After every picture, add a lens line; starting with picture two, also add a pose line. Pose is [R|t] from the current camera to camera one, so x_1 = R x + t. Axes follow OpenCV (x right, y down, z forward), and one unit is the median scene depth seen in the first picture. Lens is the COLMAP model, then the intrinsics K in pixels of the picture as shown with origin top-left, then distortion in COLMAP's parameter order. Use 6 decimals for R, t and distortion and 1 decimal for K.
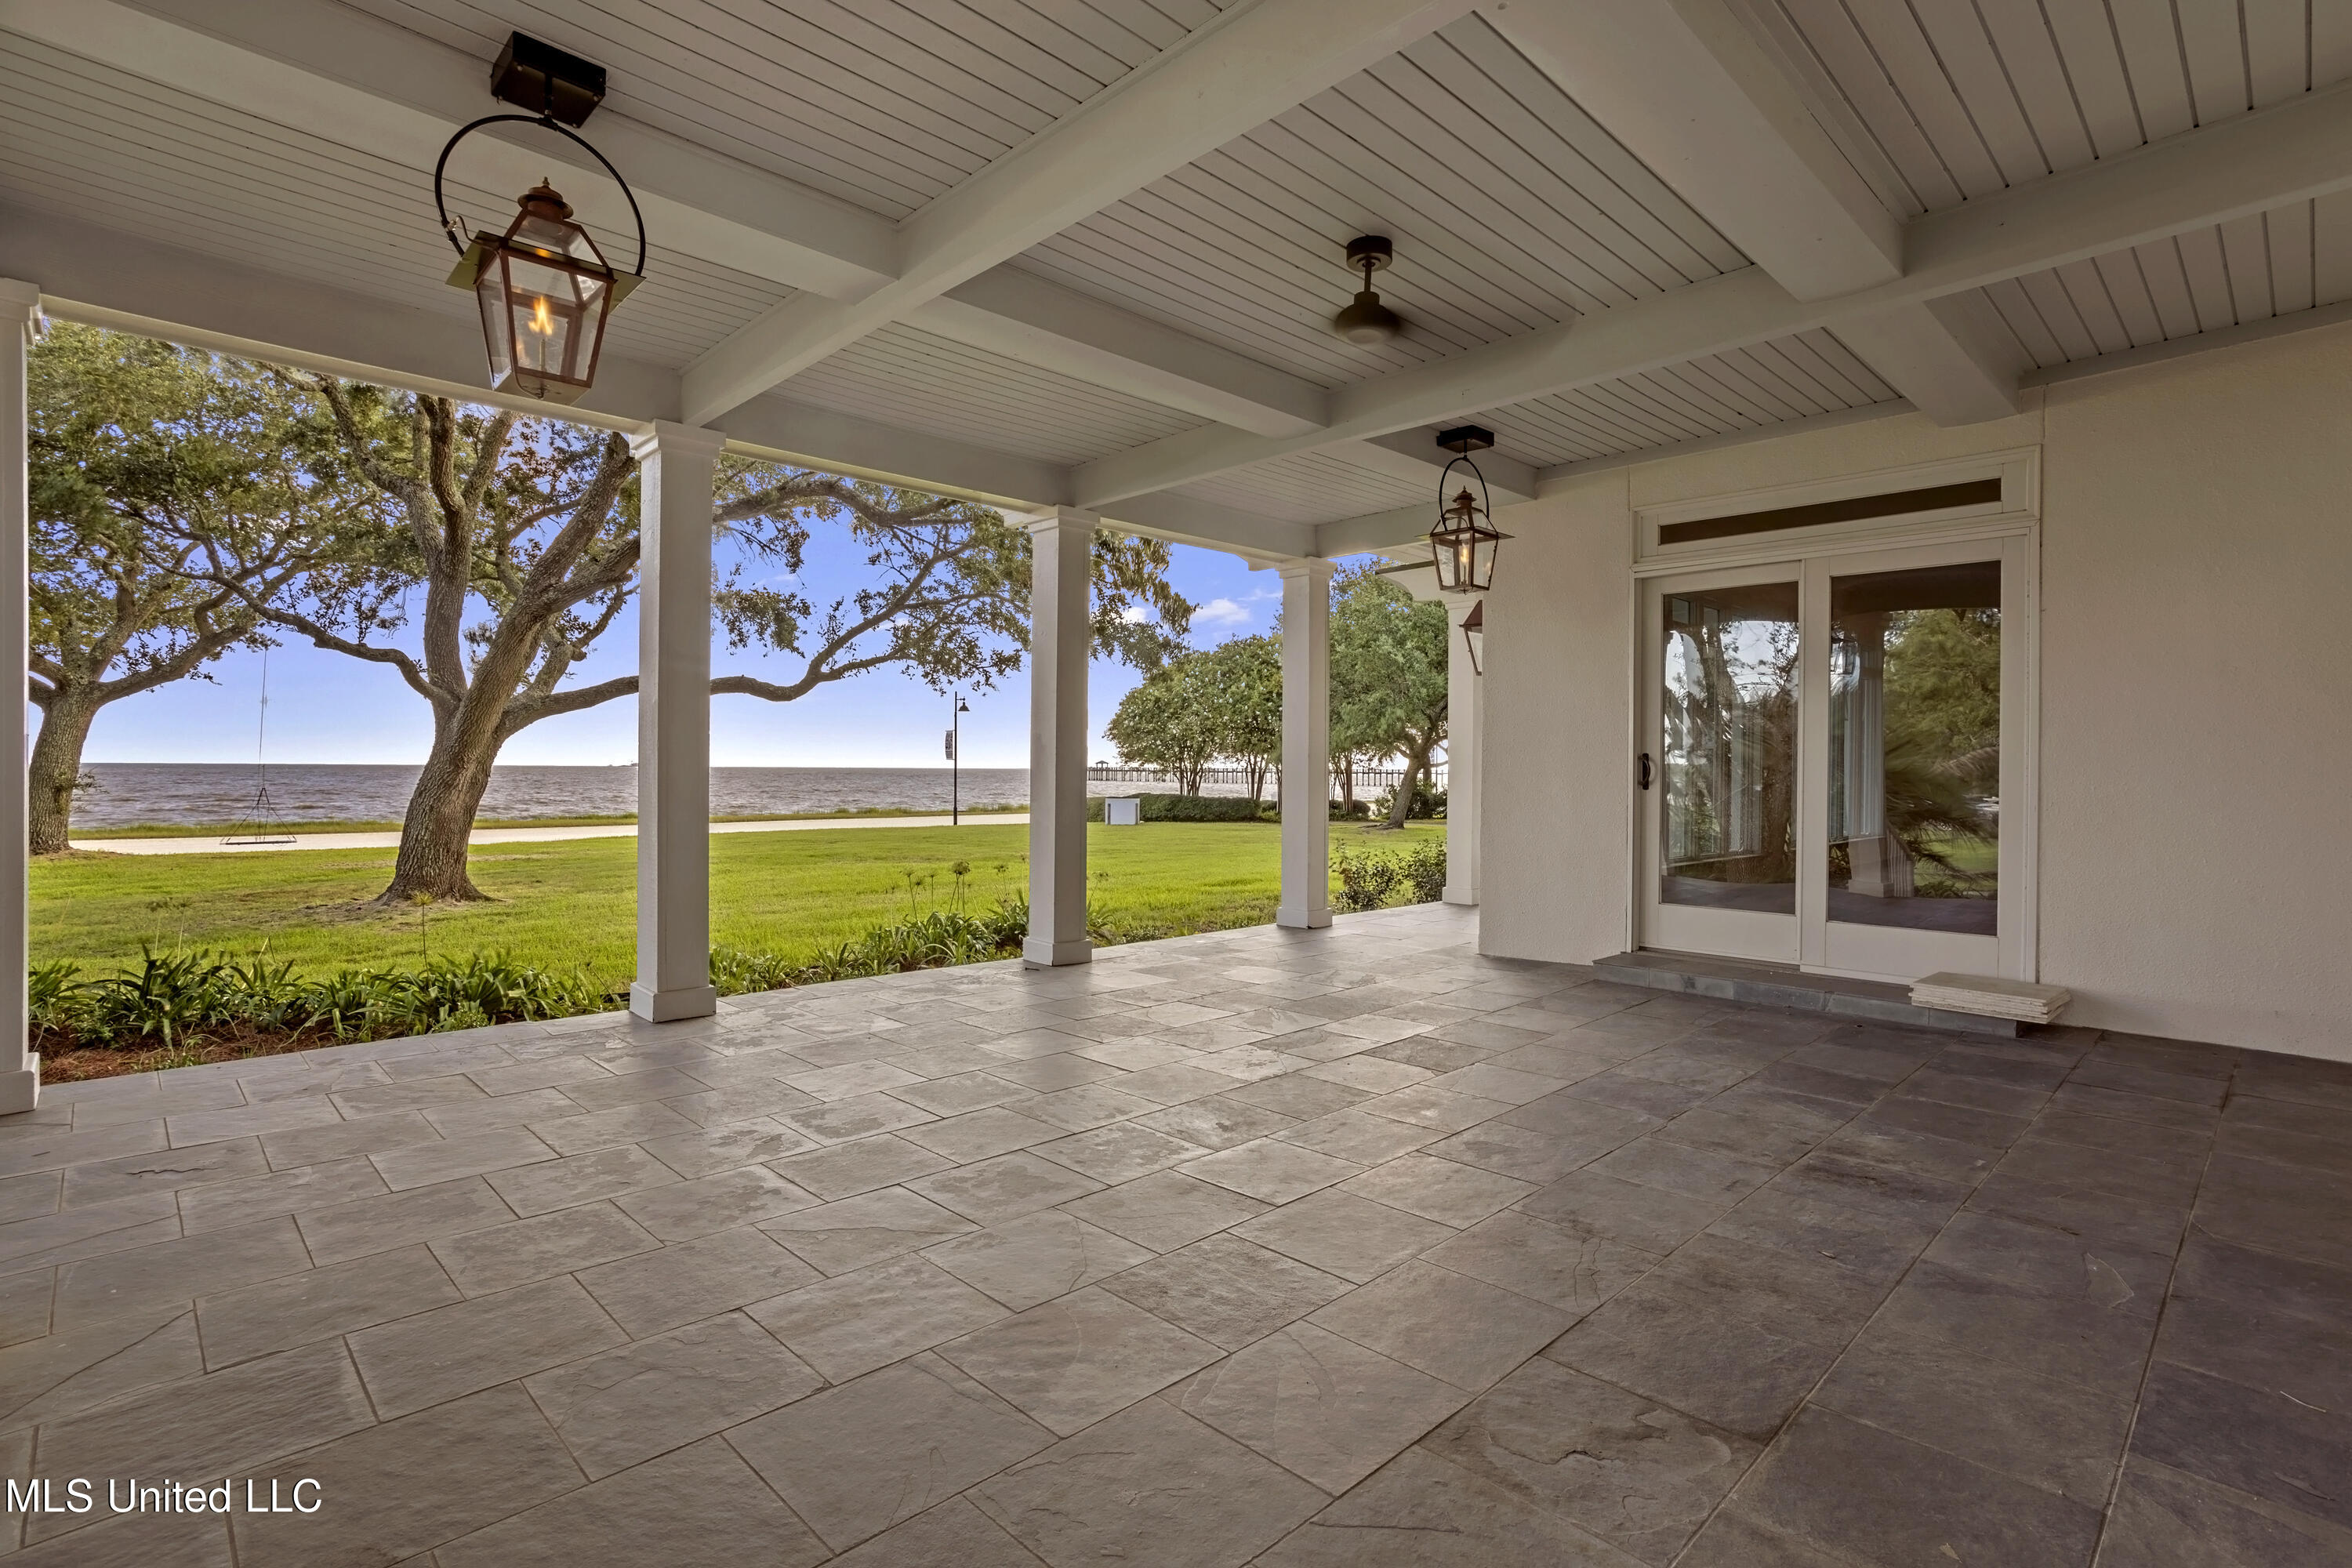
lens RADIAL K [[1124.0, 0, 1169.8], [0, 1124.0, 775.8], [0, 0, 1]] dist [-0.016992, 0.000029]
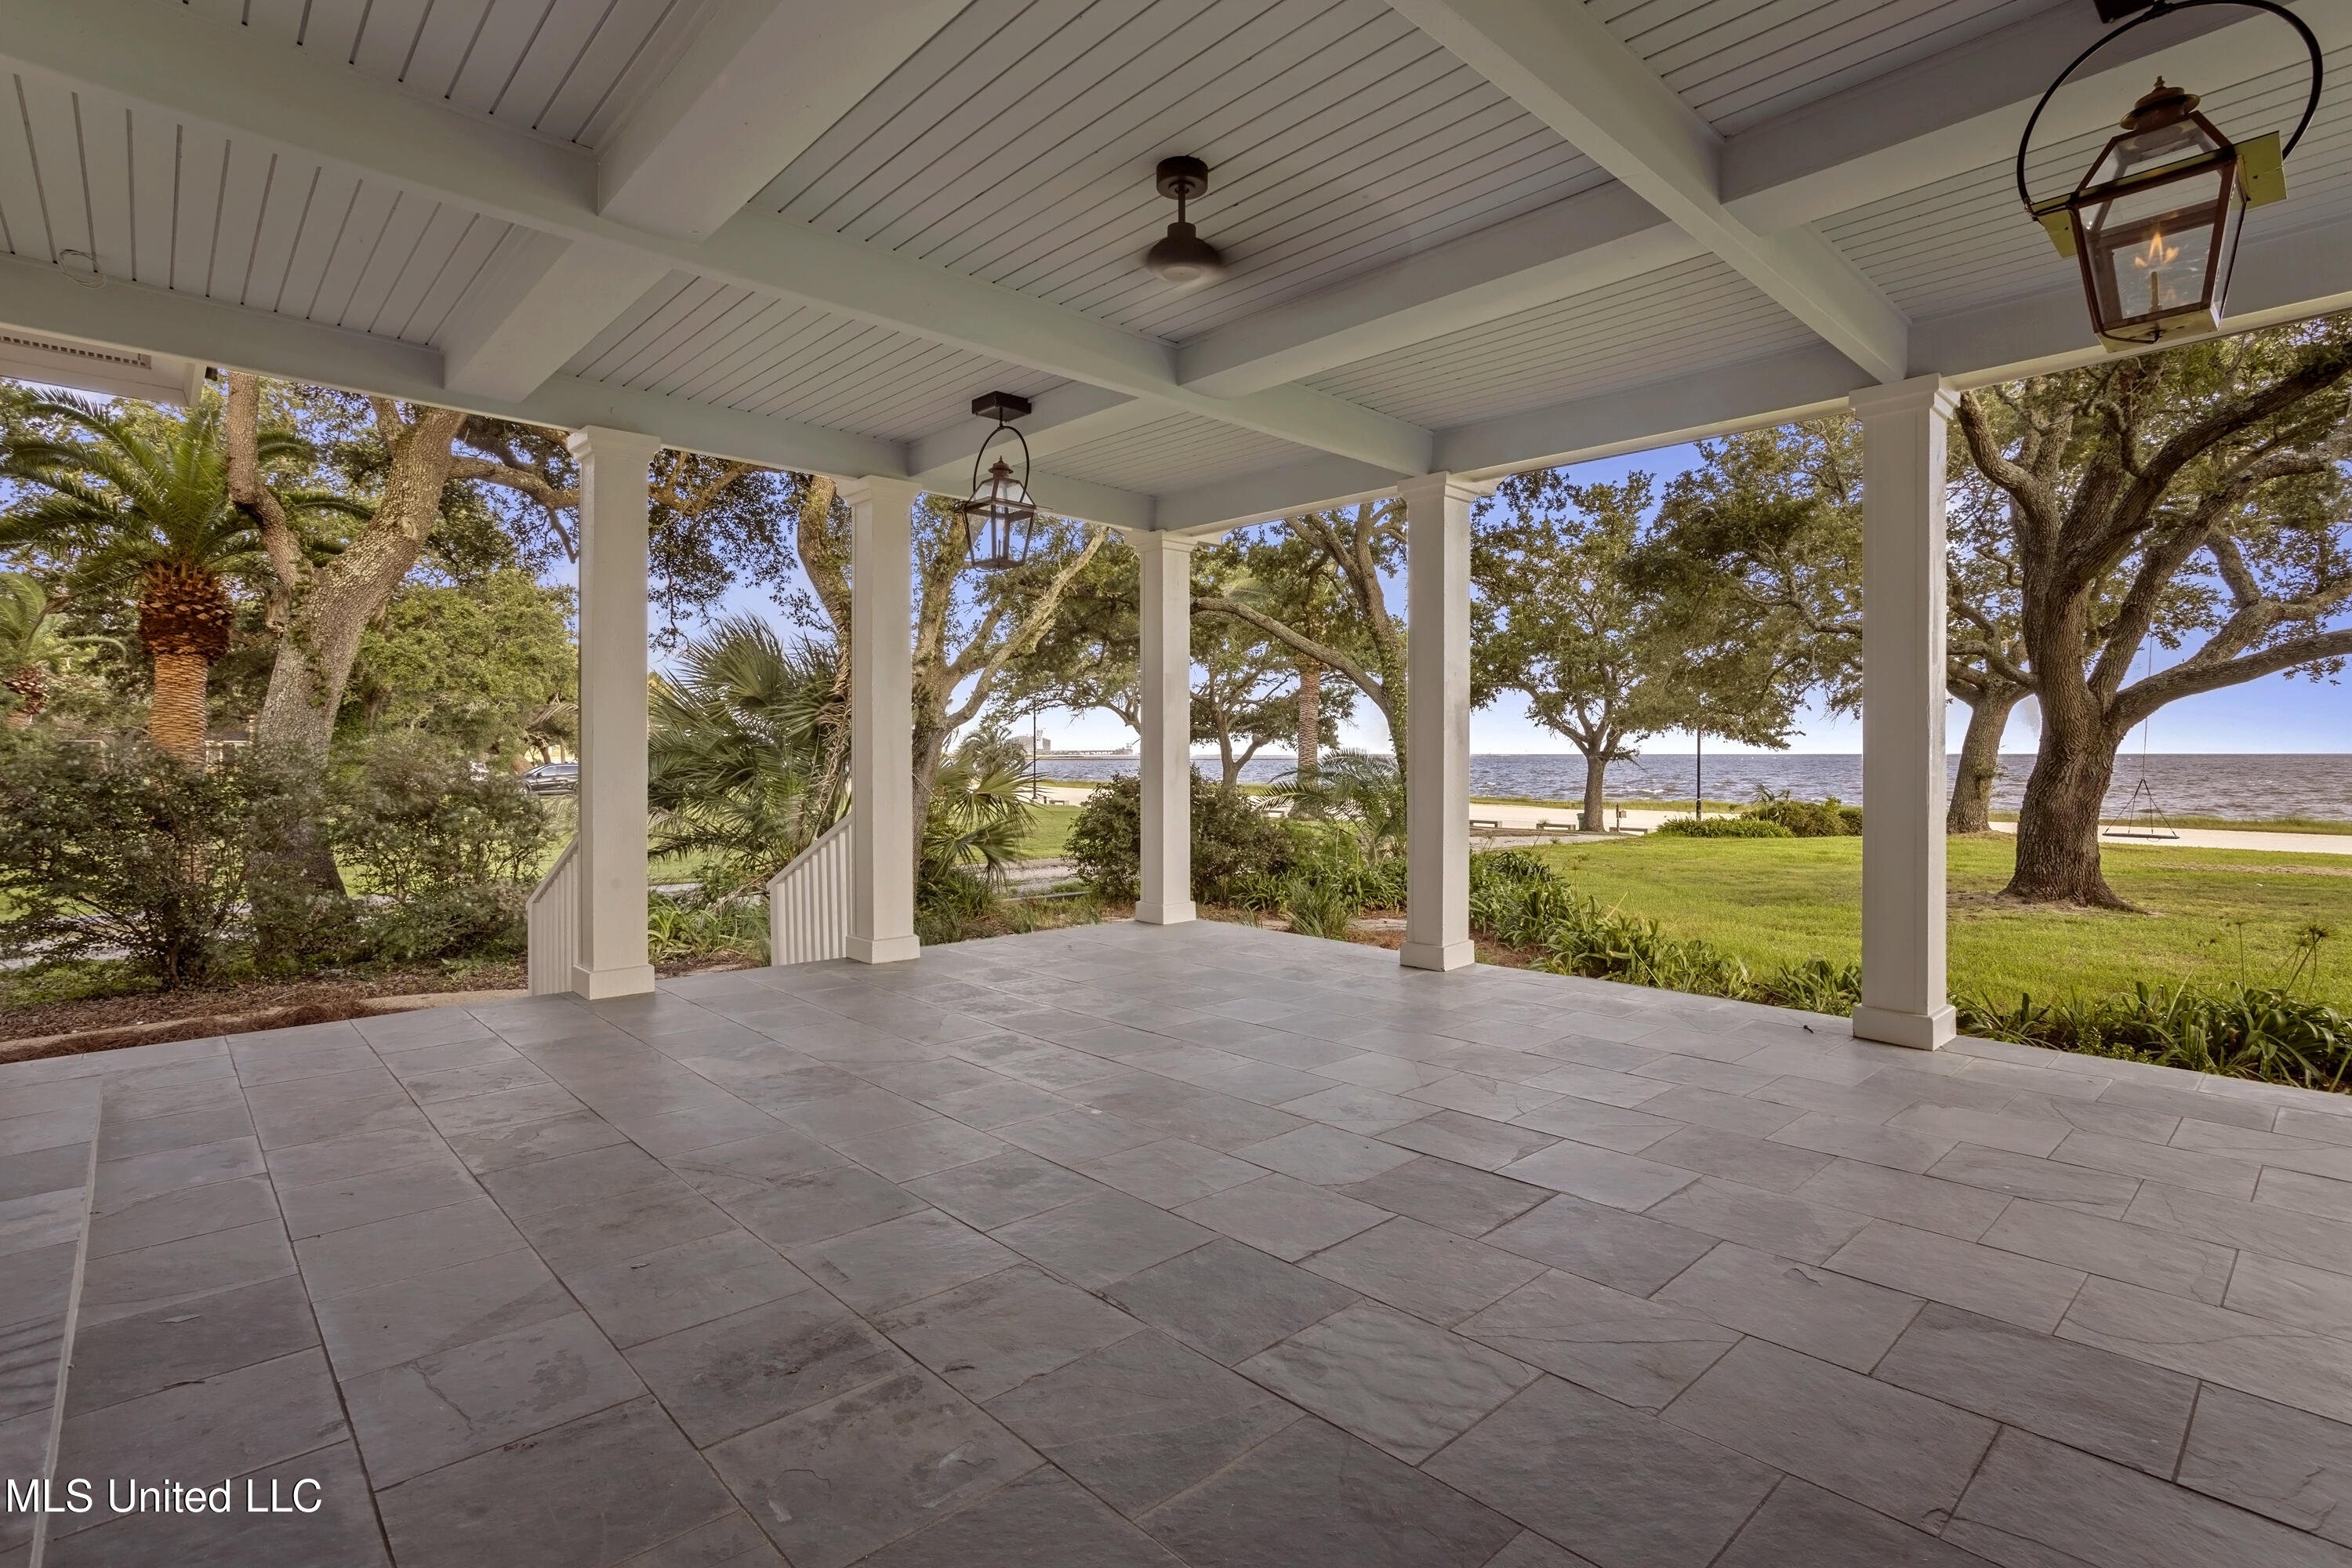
lens RADIAL K [[1124.0, 0, 1169.8], [0, 1124.0, 775.8], [0, 0, 1]] dist [-0.016992, 0.000029]
pose [[-0.023331, 0.013998, -0.999630, 1.059508], [-0.005090, 0.999887, 0.014121, -0.010535], [0.999715, 0.005418, -0.023257, 1.013641]]
